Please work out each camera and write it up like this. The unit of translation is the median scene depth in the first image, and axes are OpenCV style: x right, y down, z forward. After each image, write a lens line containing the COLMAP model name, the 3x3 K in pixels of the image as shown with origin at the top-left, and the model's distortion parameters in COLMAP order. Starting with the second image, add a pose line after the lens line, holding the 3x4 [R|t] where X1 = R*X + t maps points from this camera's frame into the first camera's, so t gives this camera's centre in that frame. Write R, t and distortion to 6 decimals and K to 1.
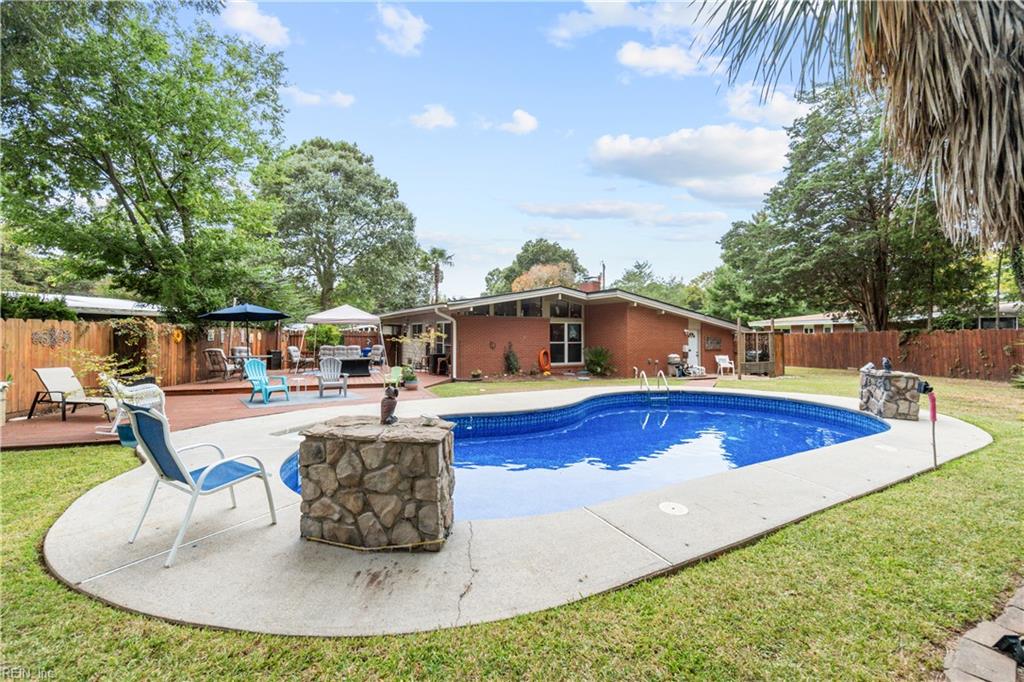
lens RADIAL K [[435.0, 0, 512.7], [0, 435.0, 336.5], [0, 0, 1]] dist [-0.005699, 0.000699]
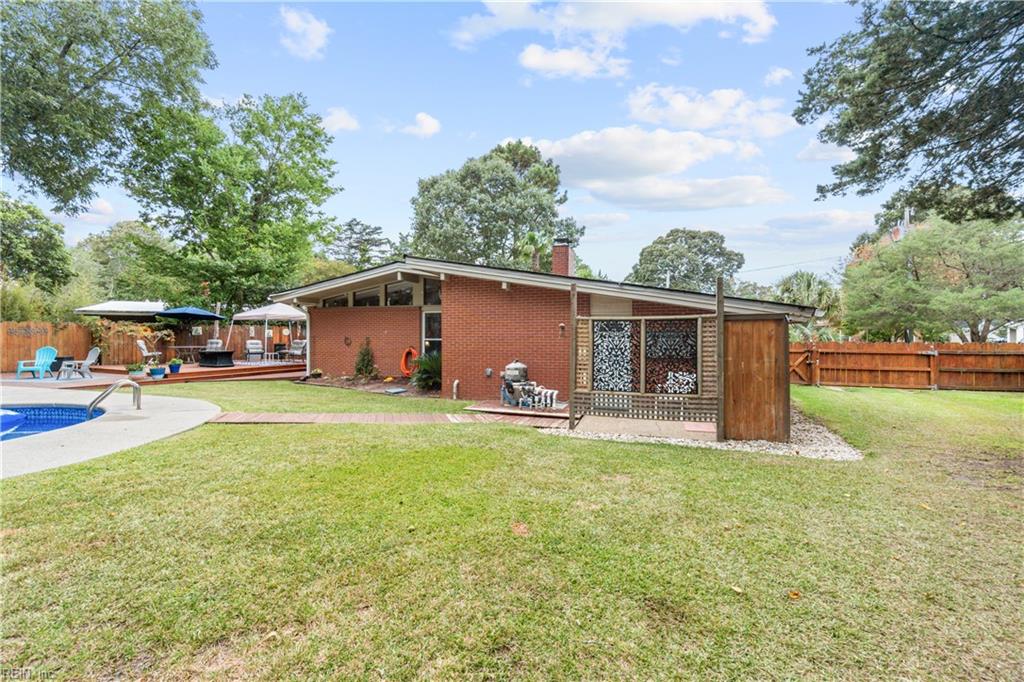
lens RADIAL K [[435.0, 0, 510.7], [0, 435.0, 335.7], [0, 0, 1]] dist [-0.005699, 0.000699]
pose [[0.672724, 0.002881, -0.739888, 0.741449], [0.000389, 0.999991, 0.004248, 0.005141], [0.739893, -0.003145, 0.672717, 0.616436]]
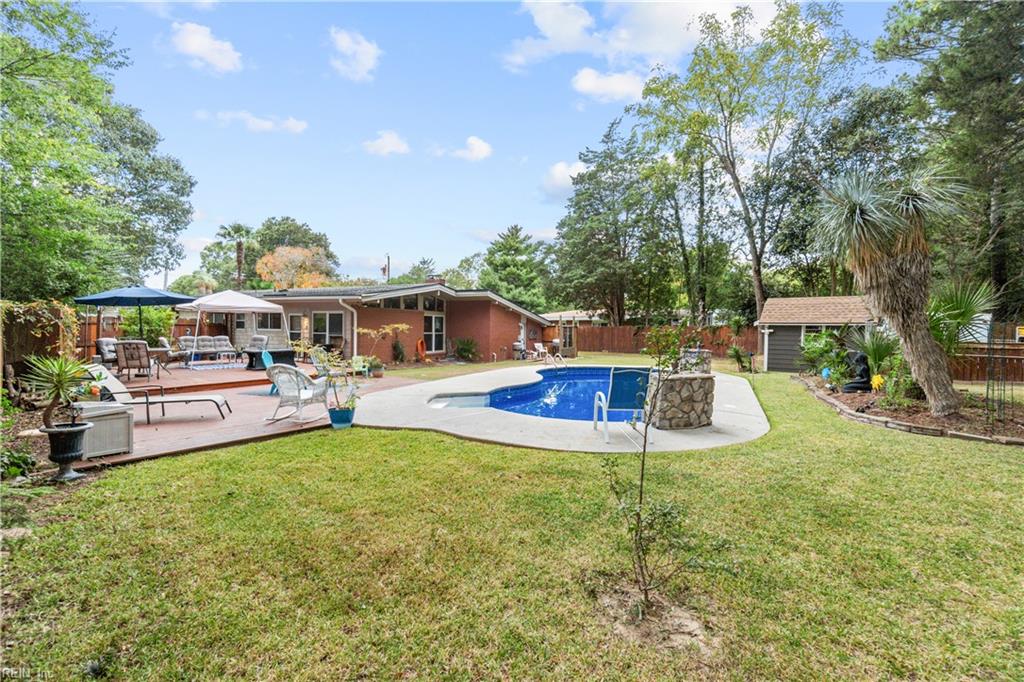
lens RADIAL K [[435.0, 0, 508.1], [0, 435.0, 338.2], [0, 0, 1]] dist [-0.005699, 0.000699]
pose [[0.827728, -0.004461, 0.561112, -0.363575], [-0.010859, 0.999654, 0.023966, -0.001993], [-0.561025, -0.025930, 0.827393, -0.046933]]
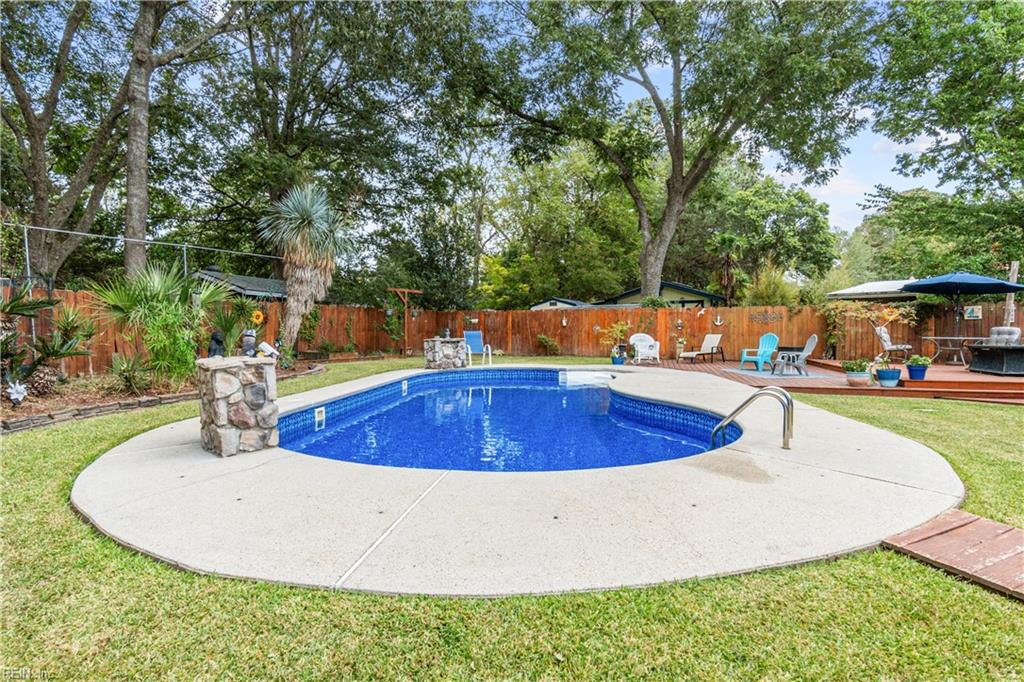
lens RADIAL K [[509.8, 0, 517.0], [0, 509.8, 338.0], [0, 0, 1]] dist [-0.007225, 0.002752]
pose [[-0.605439, 0.016195, -0.795727, 0.466376], [0.004400, 0.999846, 0.017002, 0.019057], [0.795880, 0.006792, -0.605417, 0.677078]]
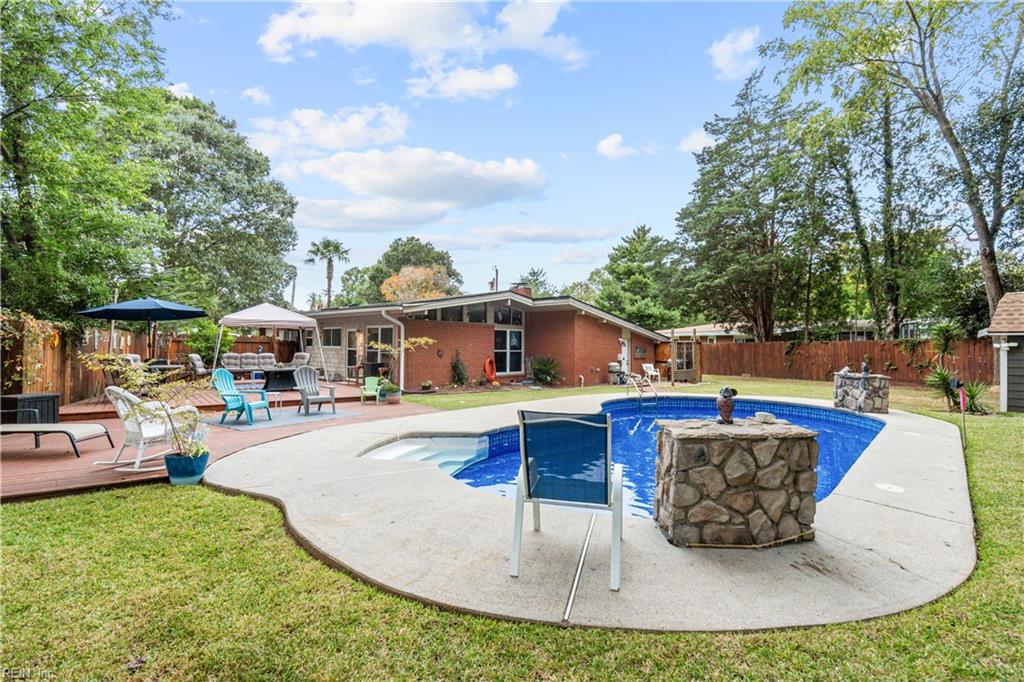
lens RADIAL K [[471.5, 0, 510.6], [0, 471.5, 341.5], [0, 0, 1]] dist [-0.007762, 0.003099]
pose [[0.954045, 0.009792, 0.299504, -0.186161], [-0.007099, 0.999924, -0.010080, 0.004362], [-0.299580, 0.007491, 0.954042, 0.019201]]
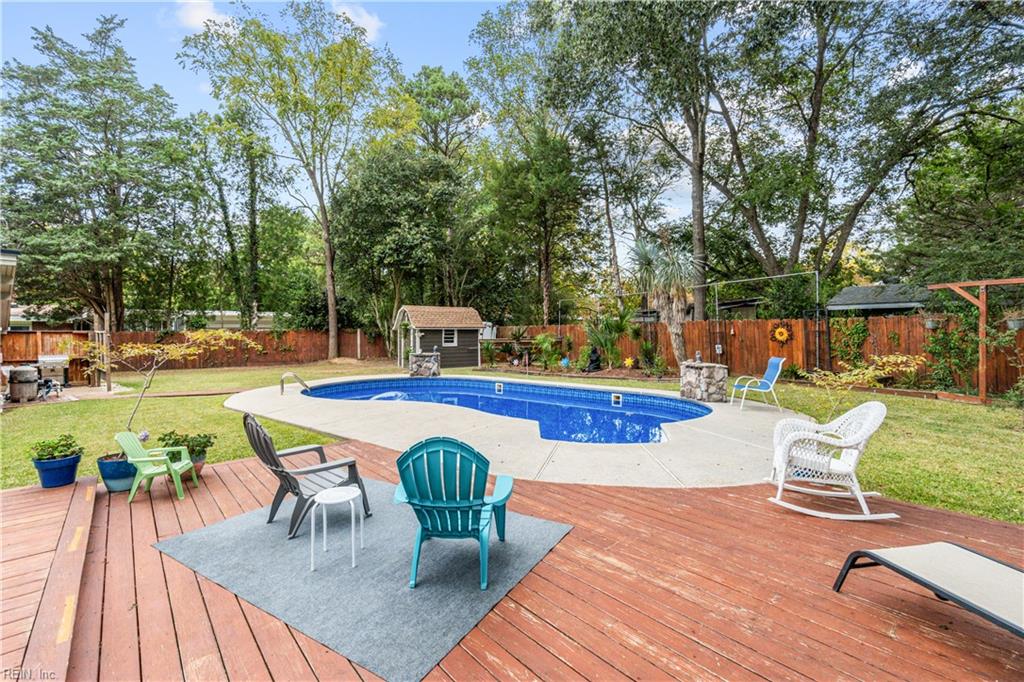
lens RADIAL K [[435.0, 0, 507.8], [0, 435.0, 333.7], [0, 0, 1]] dist [-0.005699, 0.000699]
pose [[-0.355913, 0.001552, 0.934518, -0.446621], [0.005263, 0.999986, 0.000344, -0.002403], [-0.934504, 0.005041, -0.355917, 0.554829]]
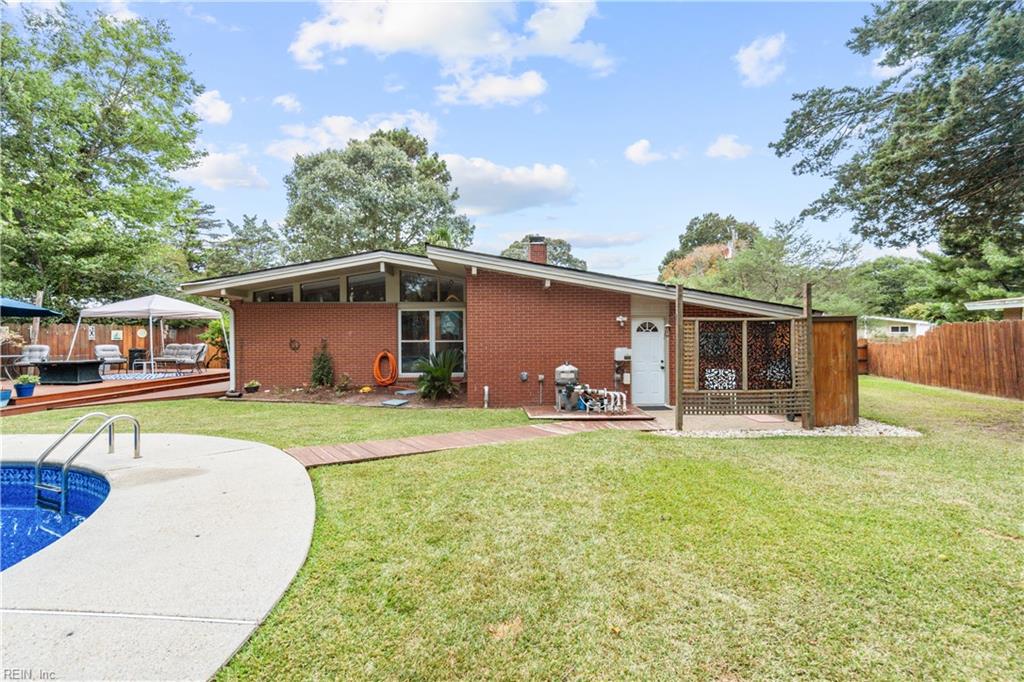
lens RADIAL K [[435.0, 0, 508.2], [0, 435.0, 334.8], [0, 0, 1]] dist [-0.005699, 0.000699]
pose [[0.895270, -0.002917, -0.445514, 0.520624], [0.005491, 0.999975, 0.004487, 0.002701], [0.445489, -0.006463, 0.895264, 0.499473]]
